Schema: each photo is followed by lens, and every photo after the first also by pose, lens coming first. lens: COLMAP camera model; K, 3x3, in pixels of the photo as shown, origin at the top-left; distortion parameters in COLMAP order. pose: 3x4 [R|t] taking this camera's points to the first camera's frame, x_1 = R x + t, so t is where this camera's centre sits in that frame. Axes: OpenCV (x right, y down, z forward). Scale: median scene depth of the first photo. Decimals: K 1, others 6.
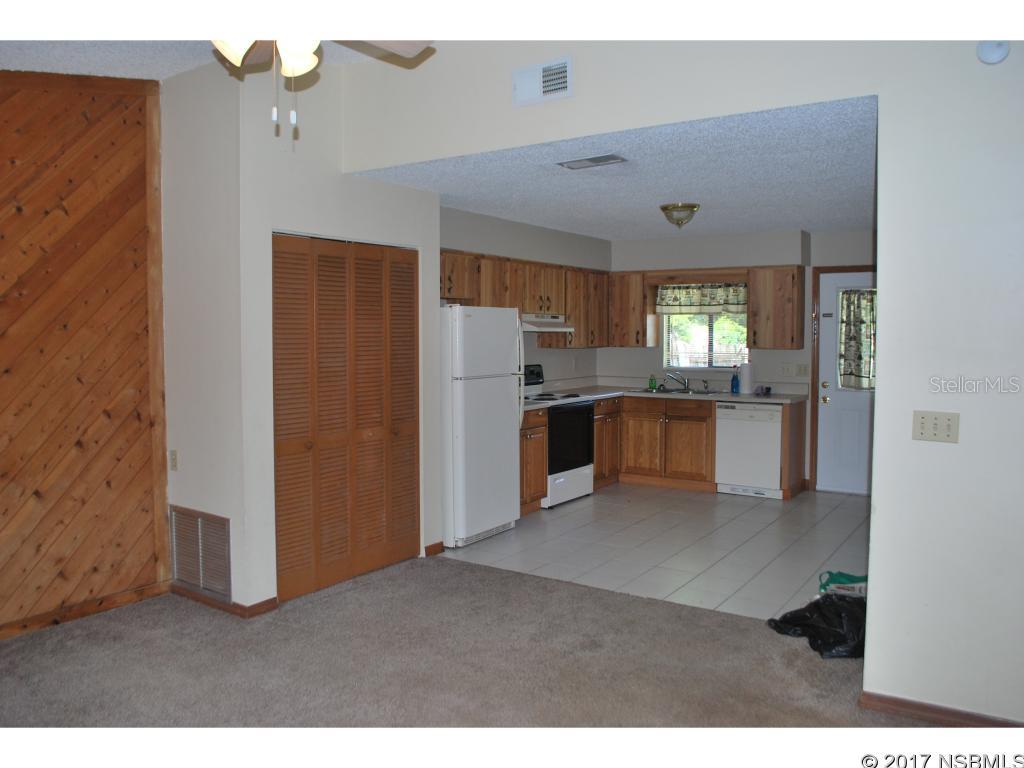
lens RADIAL K [[813.7, 0, 512.0], [0, 813.7, 384.0], [0, 0, 1]] dist [-0.085354, 0.000092]
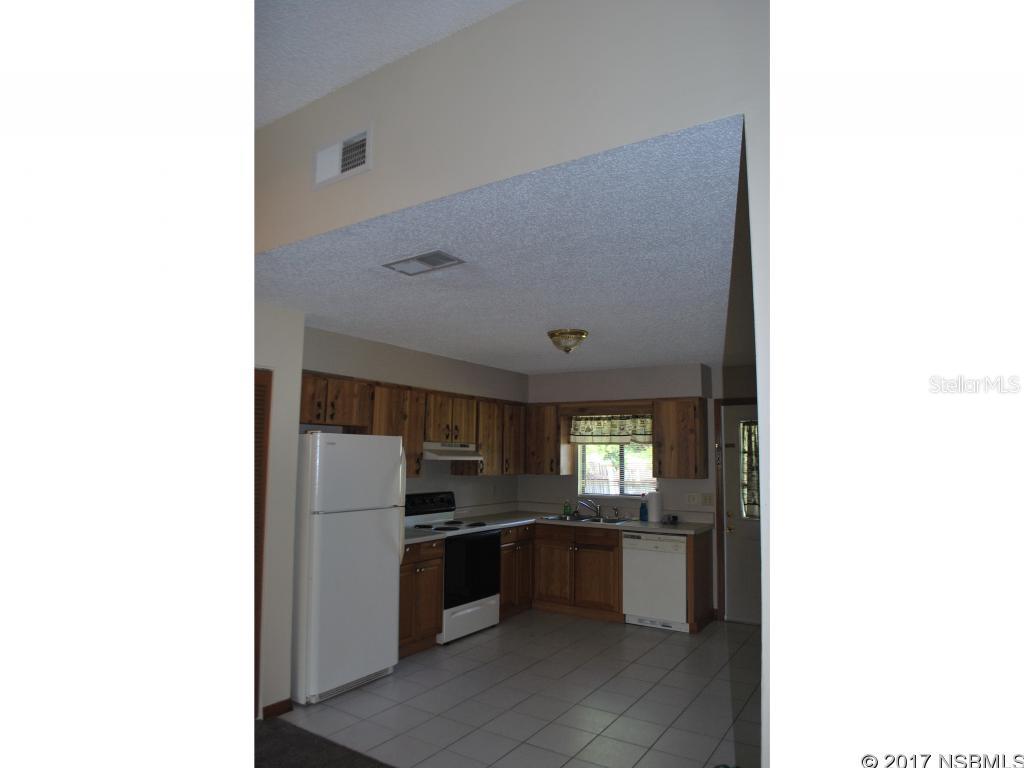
lens RADIAL K [[624.1, 0, 526.1], [0, 624.1, 389.6], [0, 0, 1]] dist [-0.090080, -0.000131]
pose [[0.999433, 0.013980, 0.030619, 0.105232], [-0.008628, 0.985679, -0.168411, -0.020486], [-0.032535, 0.168052, 0.985241, 0.212662]]
